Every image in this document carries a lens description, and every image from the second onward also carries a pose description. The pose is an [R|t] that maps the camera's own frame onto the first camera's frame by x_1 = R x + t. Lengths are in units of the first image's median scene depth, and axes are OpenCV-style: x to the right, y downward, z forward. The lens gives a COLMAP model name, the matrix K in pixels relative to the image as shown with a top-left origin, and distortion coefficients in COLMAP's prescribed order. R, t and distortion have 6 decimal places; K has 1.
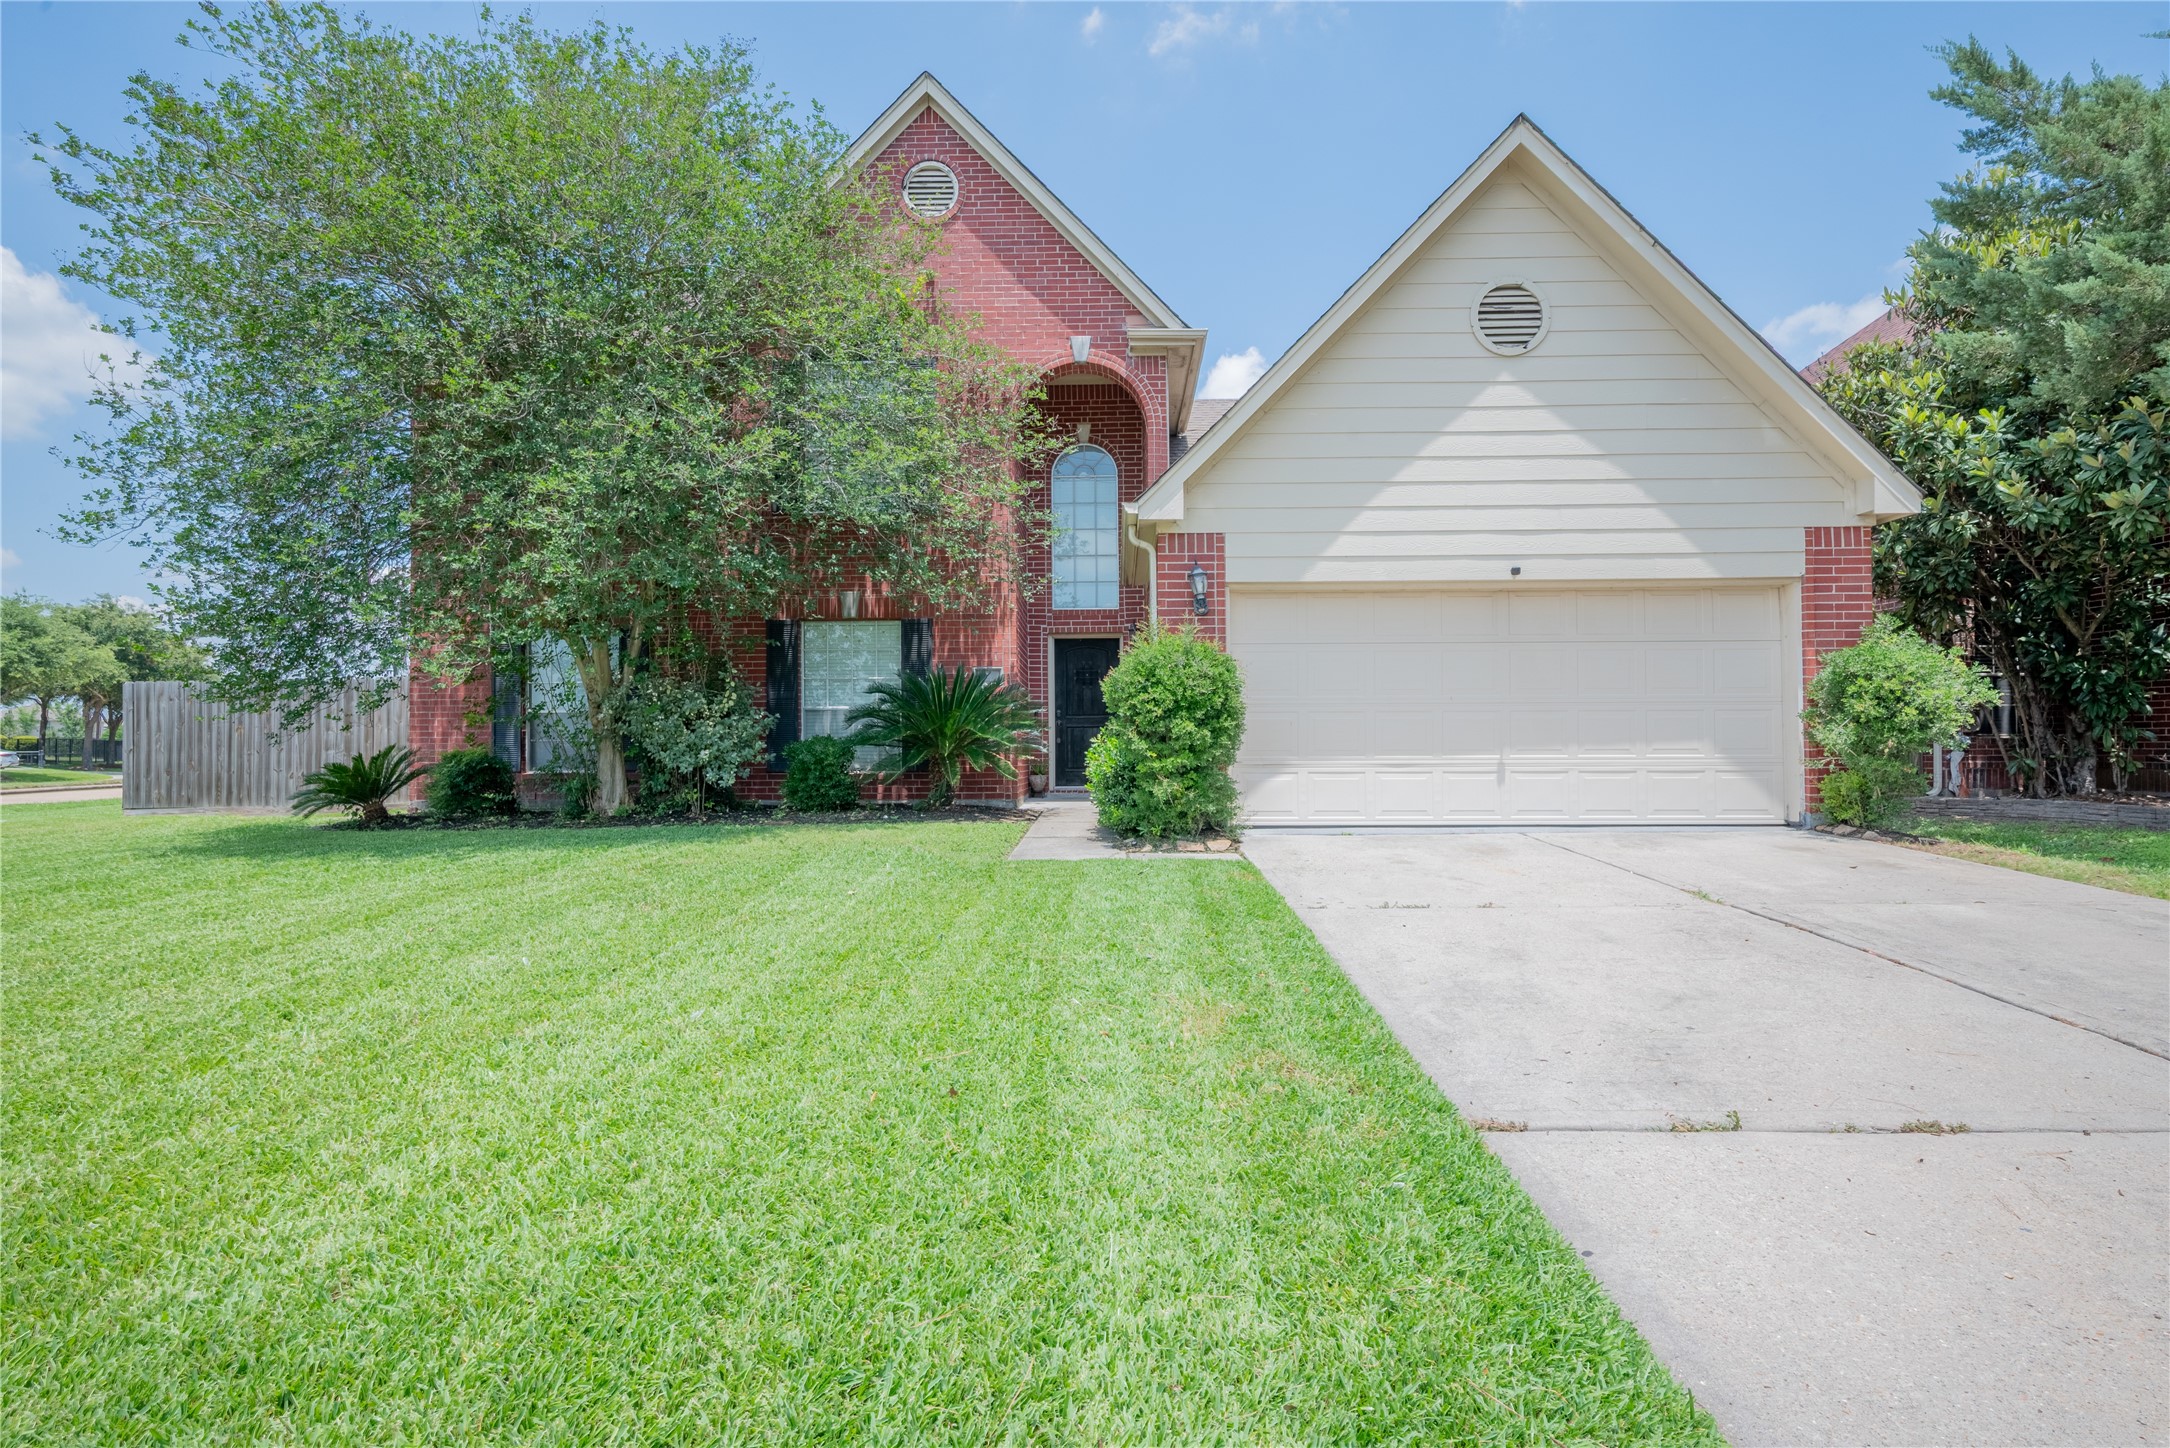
lens RADIAL K [[1074.4, 0, 1085.1], [0, 1074.4, 734.4], [0, 0, 1]] dist [0.002995, 0.000025]
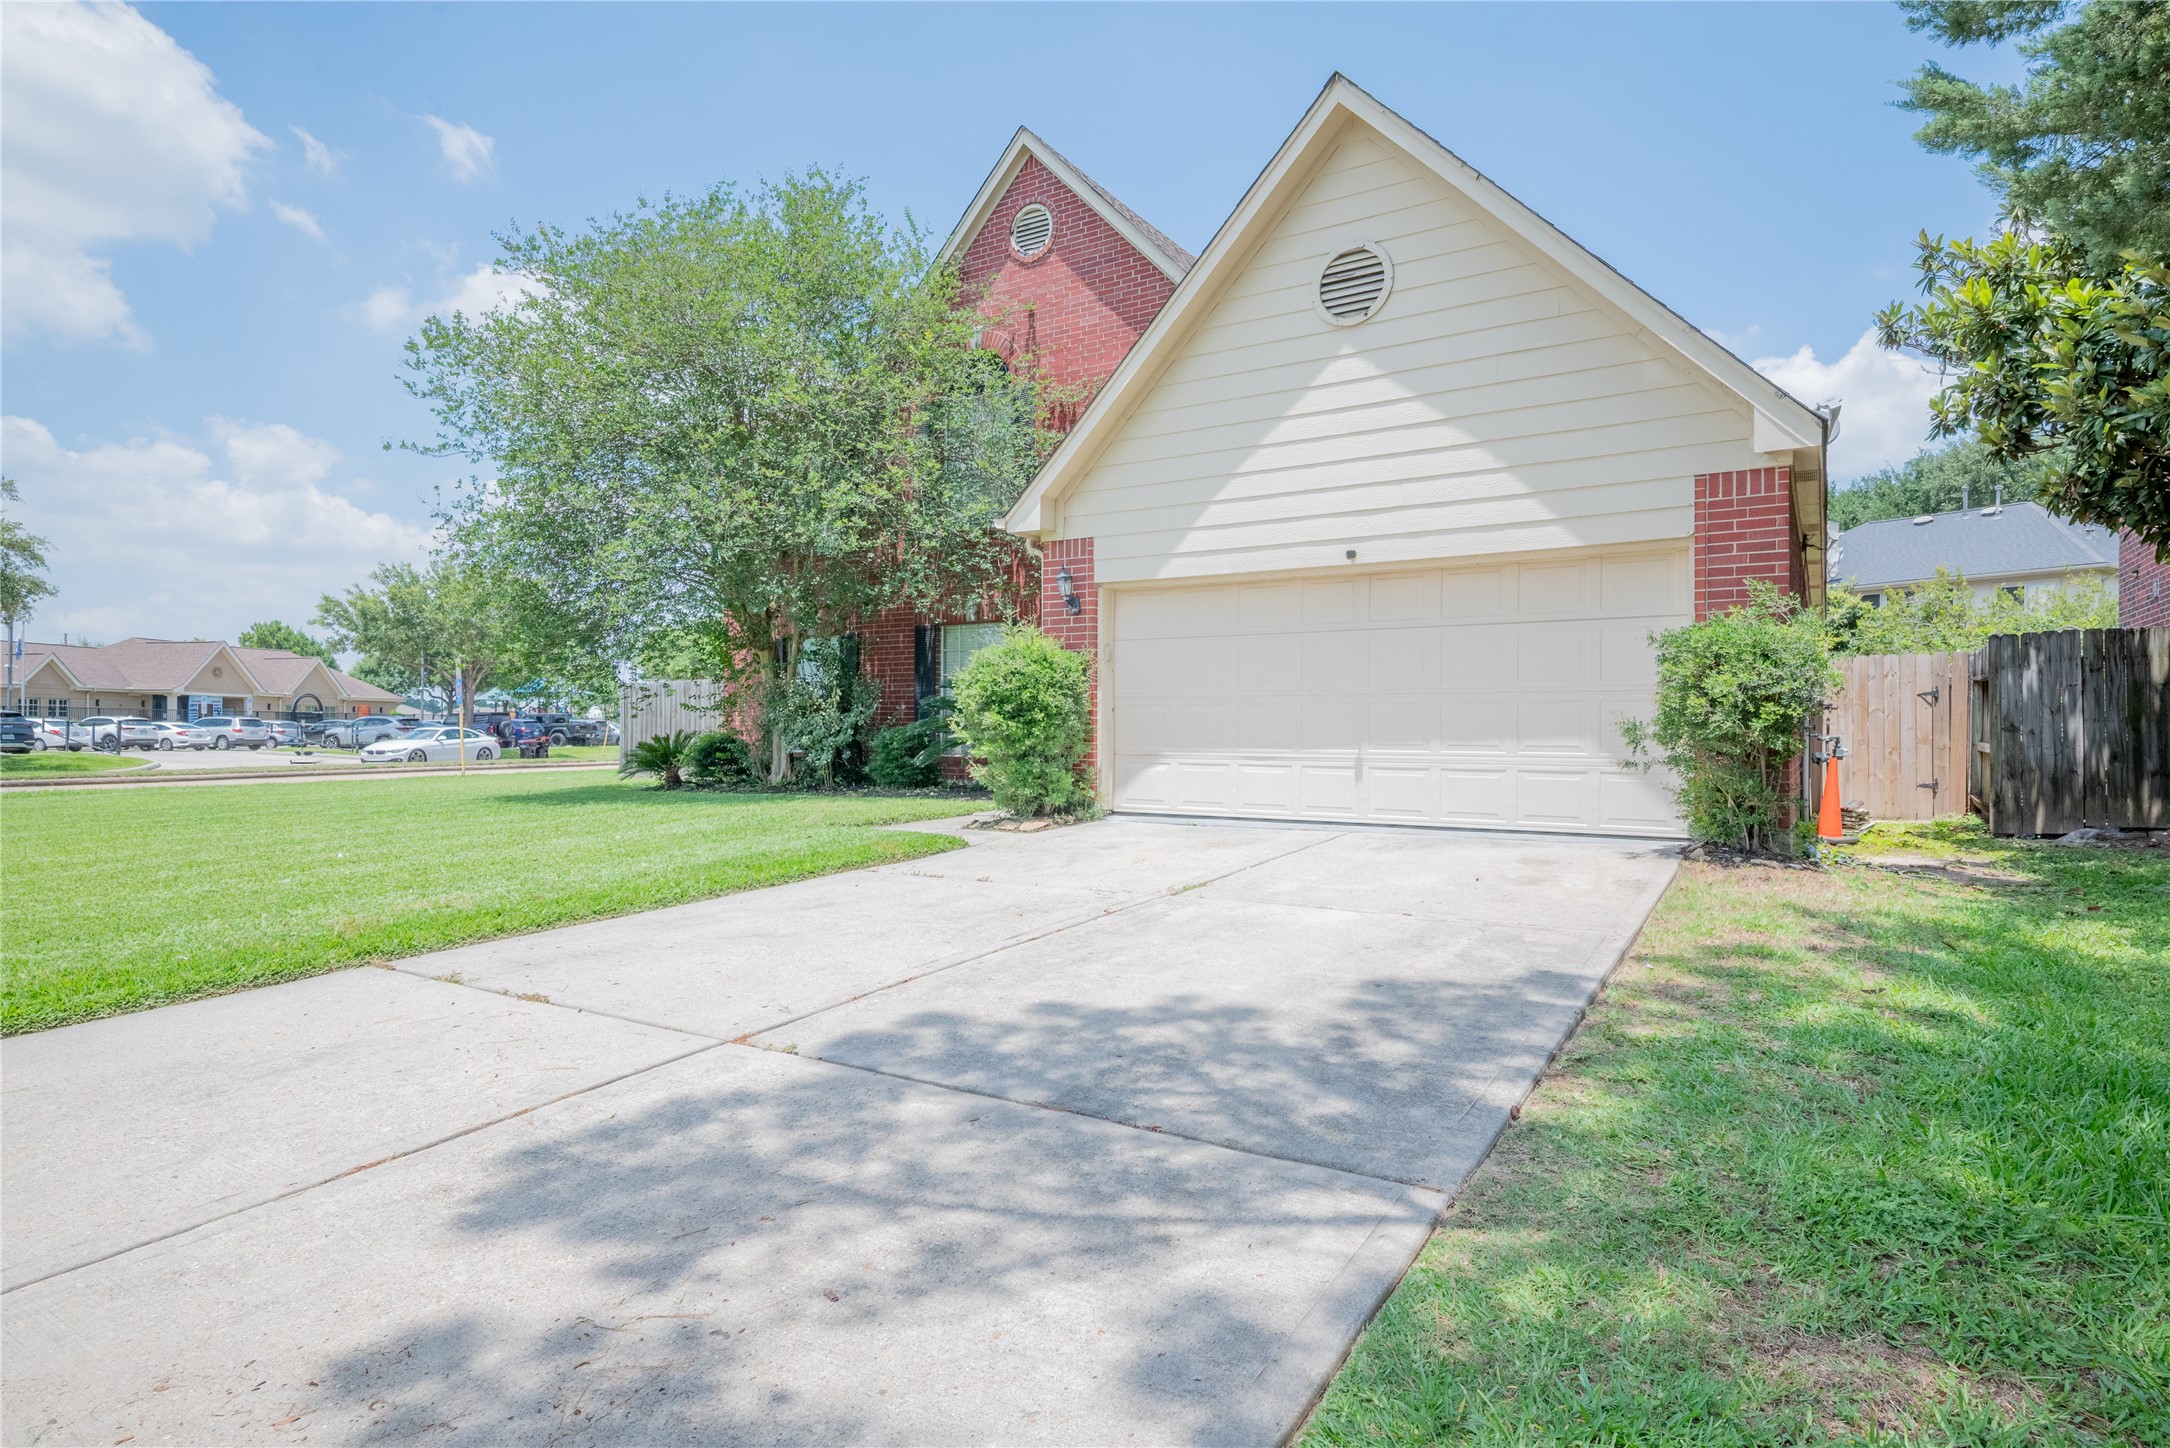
lens RADIAL K [[1162.1, 0, 1081.5], [0, 1162.1, 717.6], [0, 0, 1]] dist [0.023238, 0.000607]
pose [[0.854924, 0.002691, -0.518747, 0.723175], [-0.003628, 0.999993, -0.000793, -0.007157], [0.518741, 0.002560, 0.854927, 0.003619]]
